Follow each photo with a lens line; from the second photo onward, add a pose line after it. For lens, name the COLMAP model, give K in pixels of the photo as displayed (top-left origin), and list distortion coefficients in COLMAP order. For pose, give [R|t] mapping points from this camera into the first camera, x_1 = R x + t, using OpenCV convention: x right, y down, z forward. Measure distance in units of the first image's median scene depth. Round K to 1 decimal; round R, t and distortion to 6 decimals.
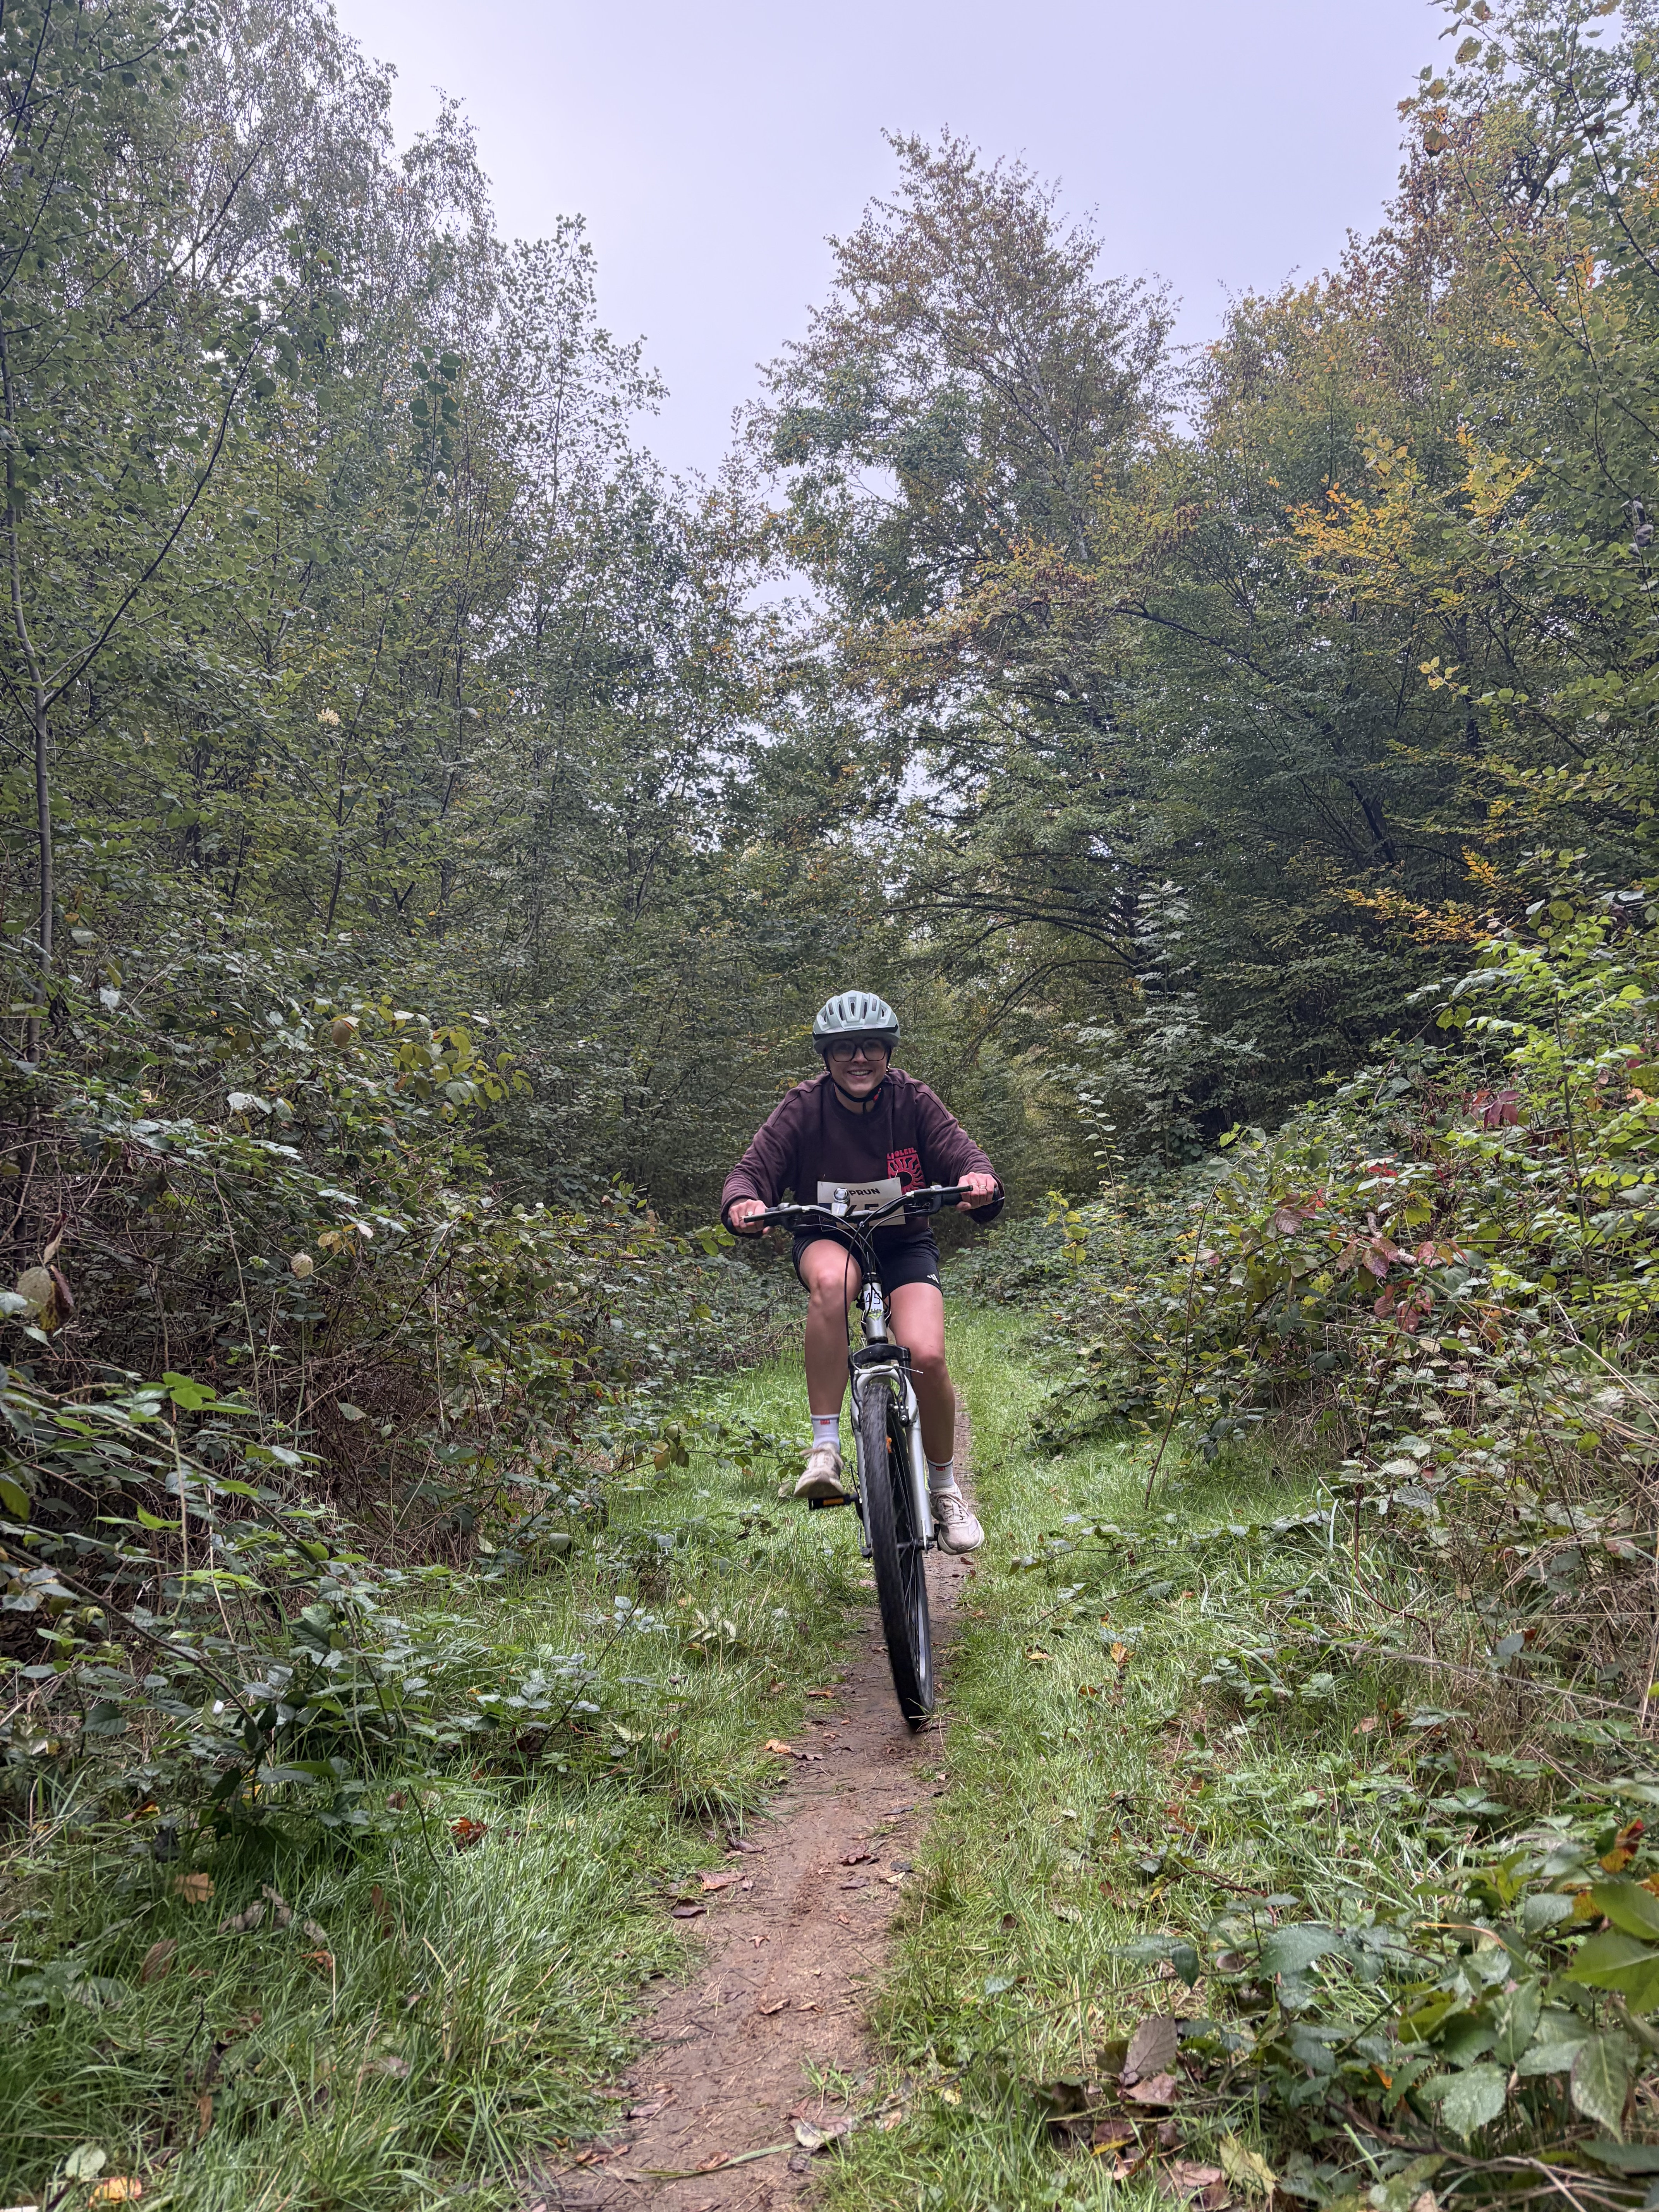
lens RADIAL K [[1695.8, 0, 831.7], [0, 1695.8, 1103.2], [0, 0, 1]] dist [0.045178, -0.046600]
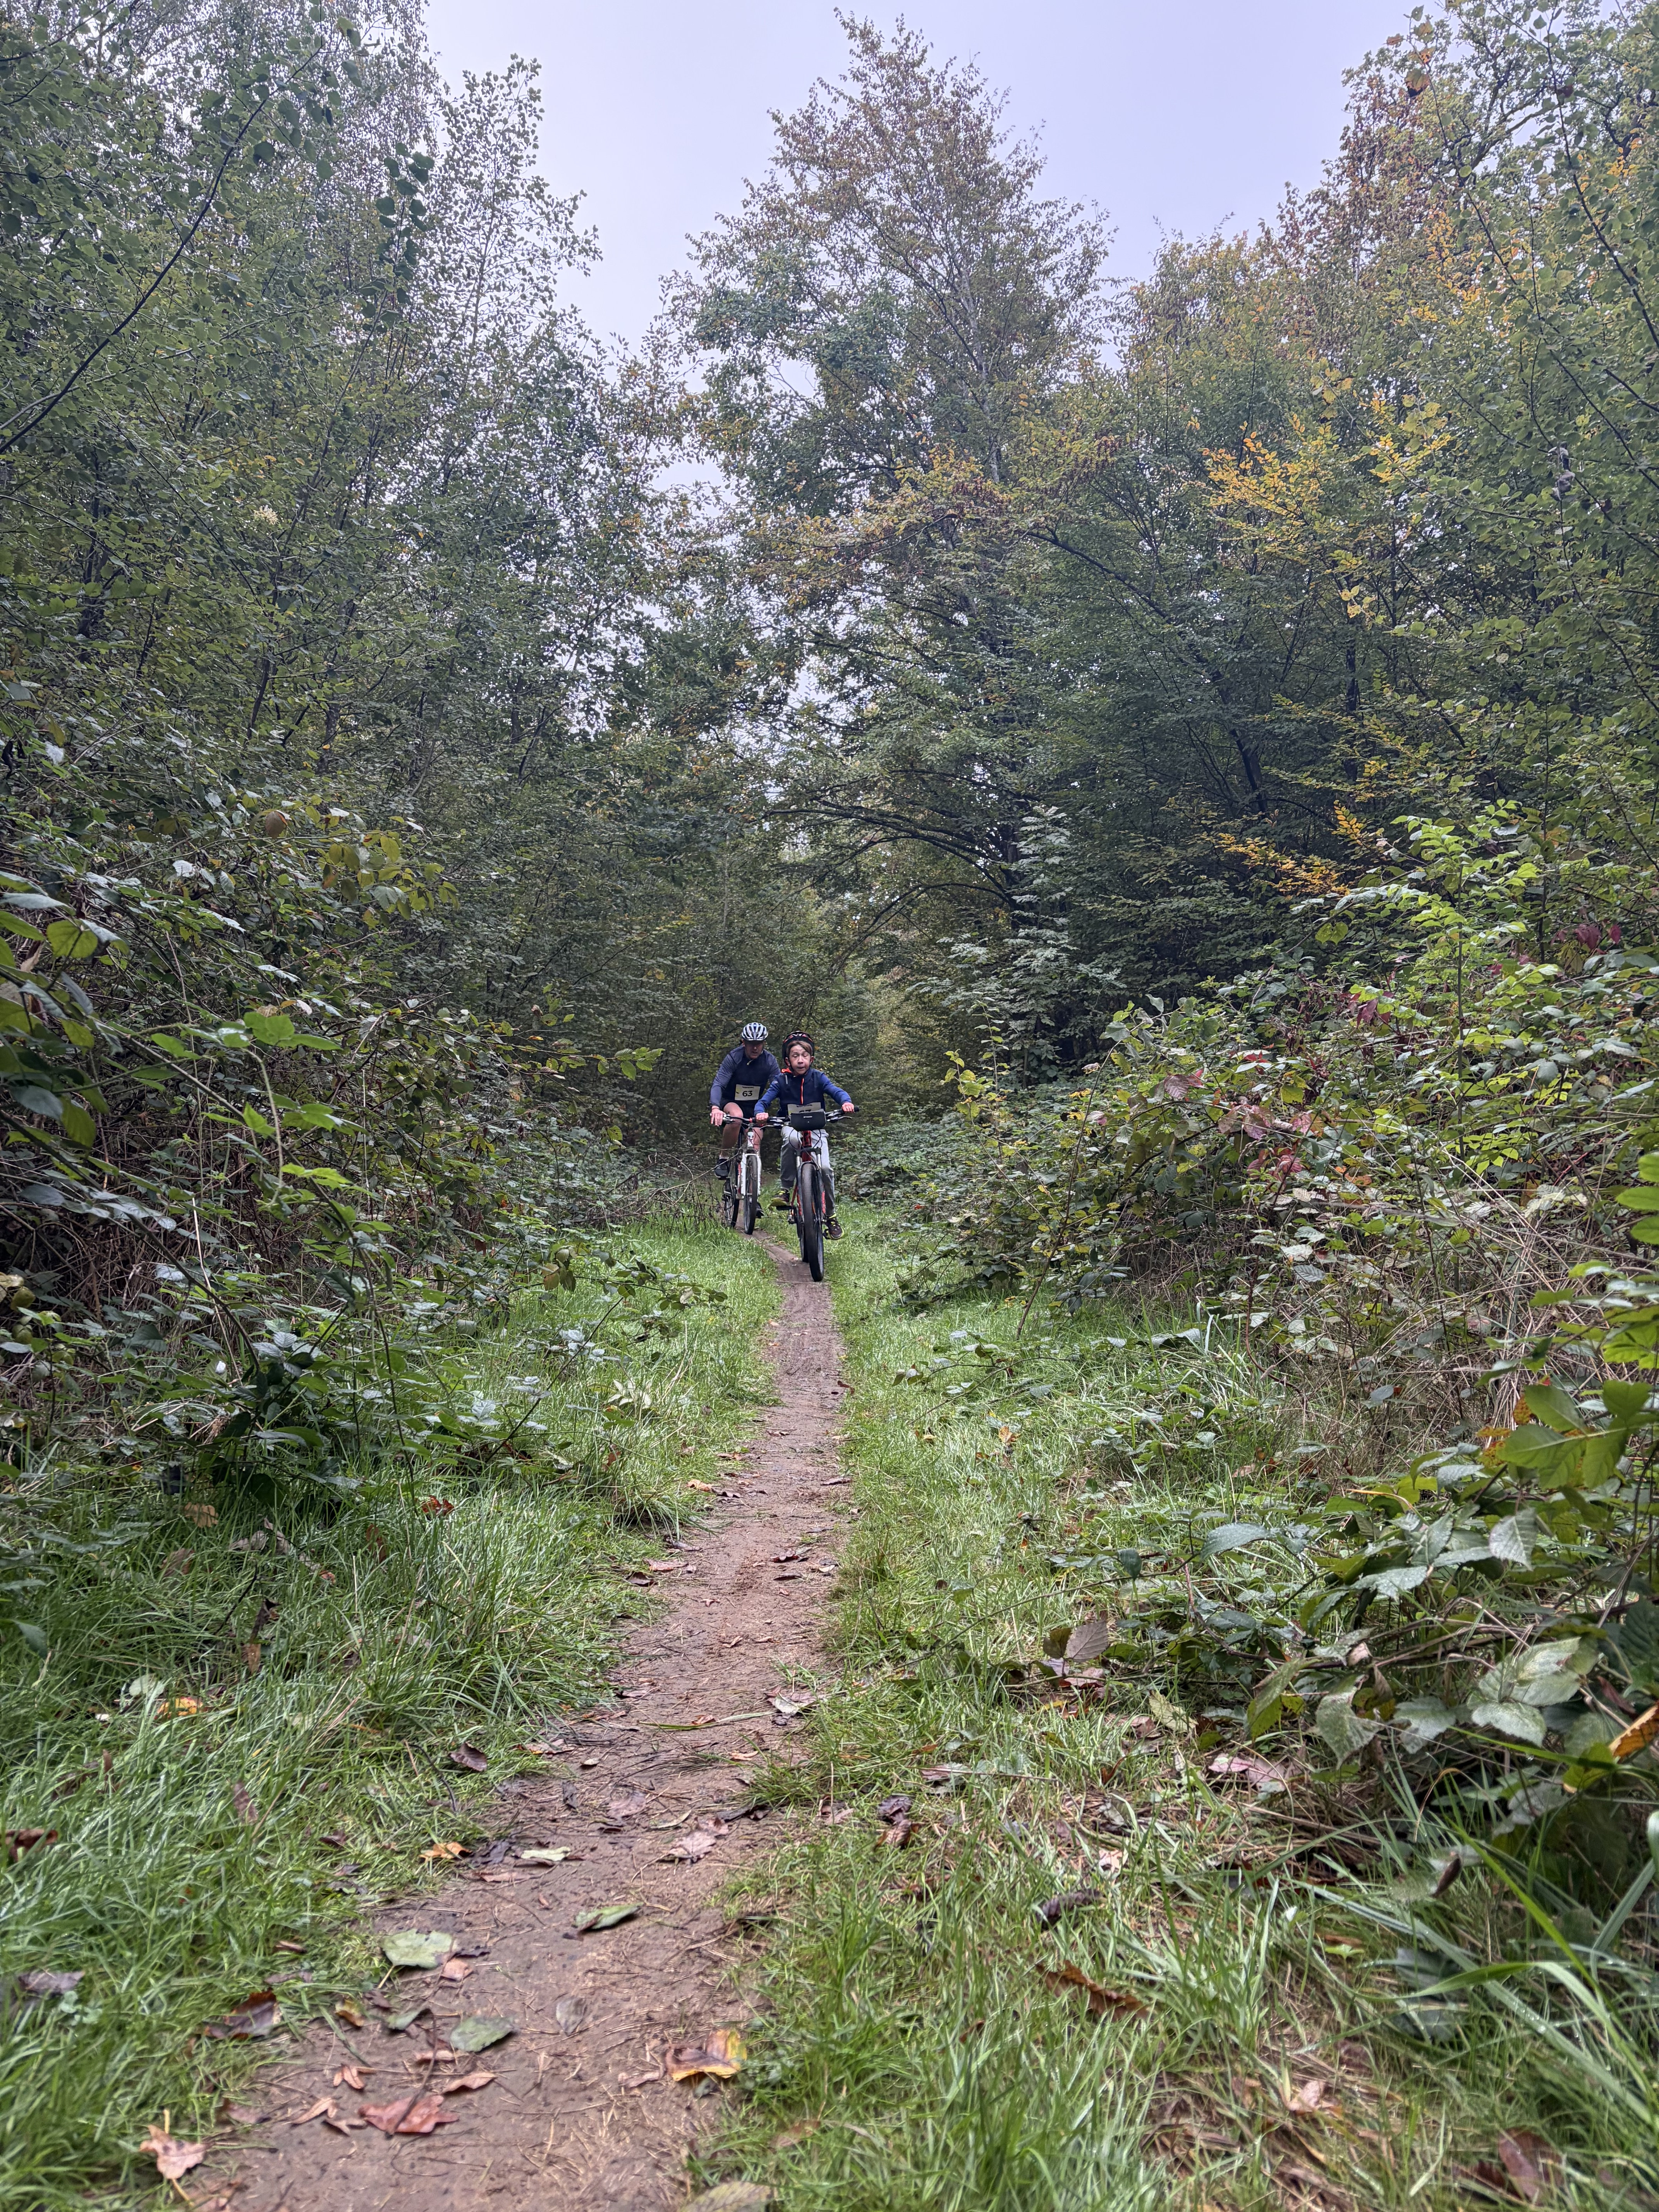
lens RADIAL K [[1695.8, 0, 846.2], [0, 1695.8, 1109.9], [0, 0, 1]] dist [0.045178, -0.046600]
pose [[0.990571, 0.091033, 0.102383, -0.013040], [-0.096235, 0.994246, 0.047057, 0.014480], [-0.097510, -0.056466, 0.993631, -0.013214]]
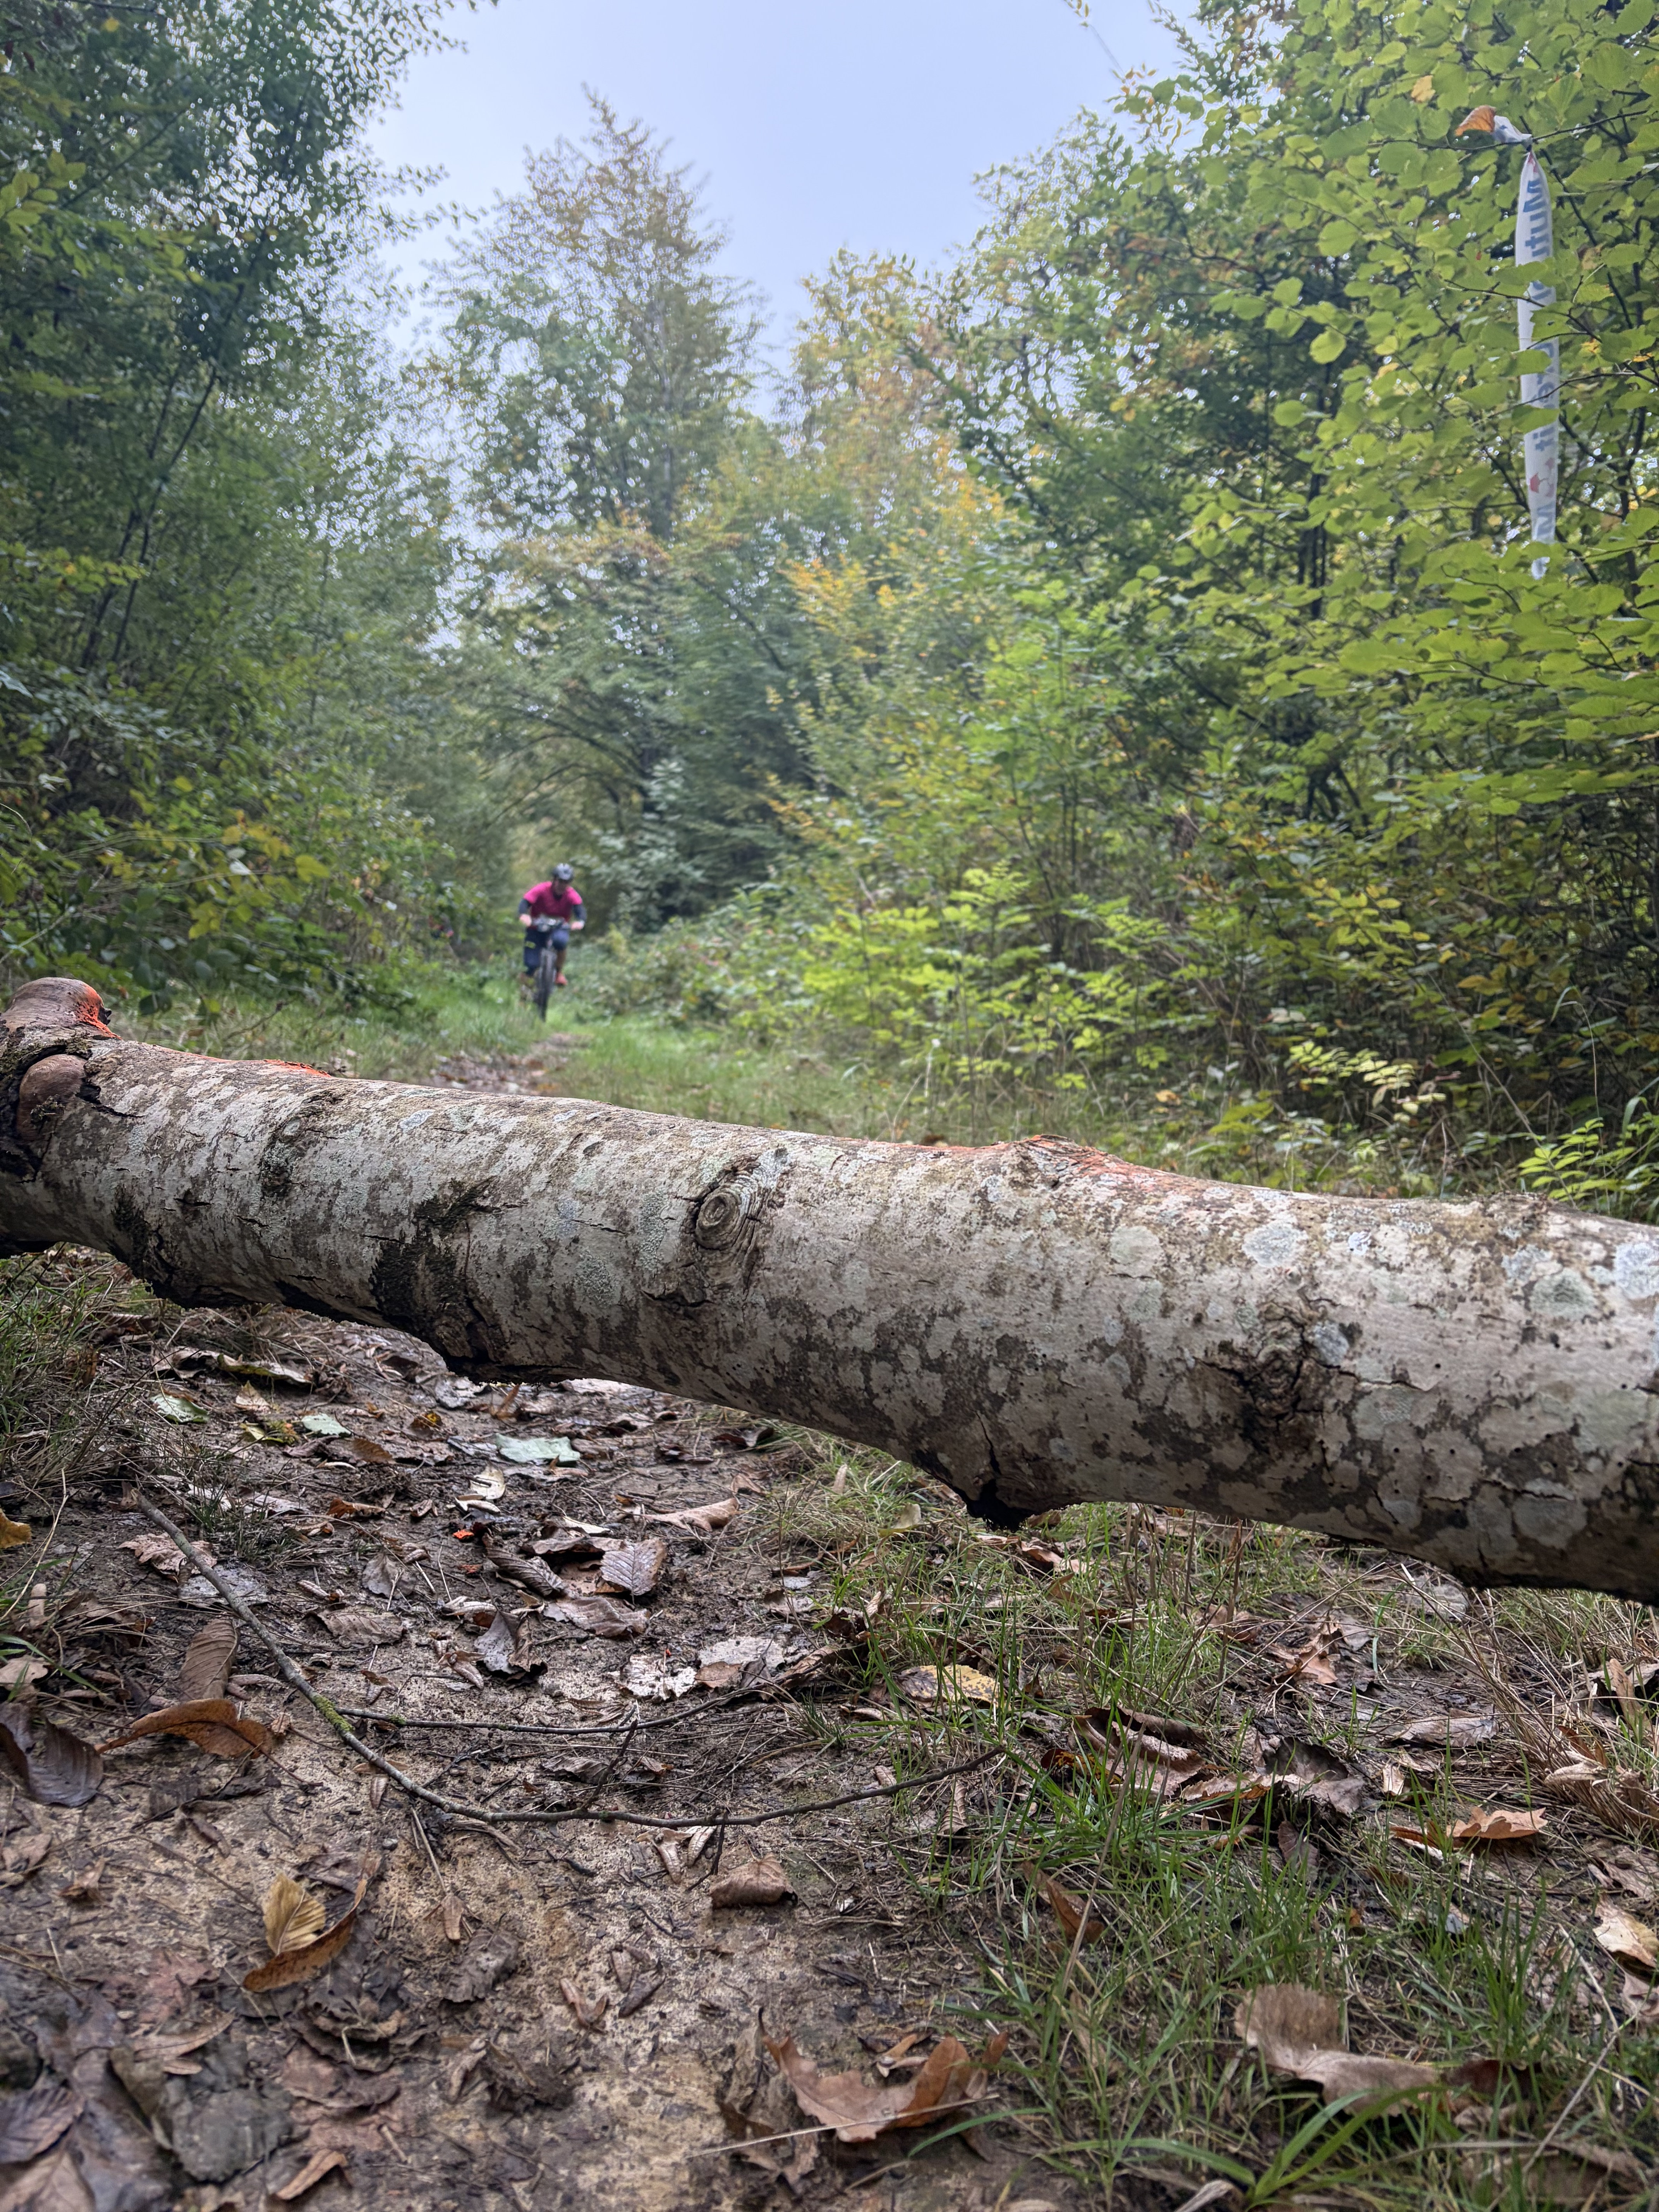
lens RADIAL K [[1695.8, 0, 854.7], [0, 1695.8, 1114.5], [0, 0, 1]] dist [0.045178, -0.046600]
pose [[0.922430, 0.178330, 0.342523, -0.141927], [-0.226044, 0.968494, 0.104514, -0.011213], [-0.313093, -0.173832, 0.933678, -0.639540]]
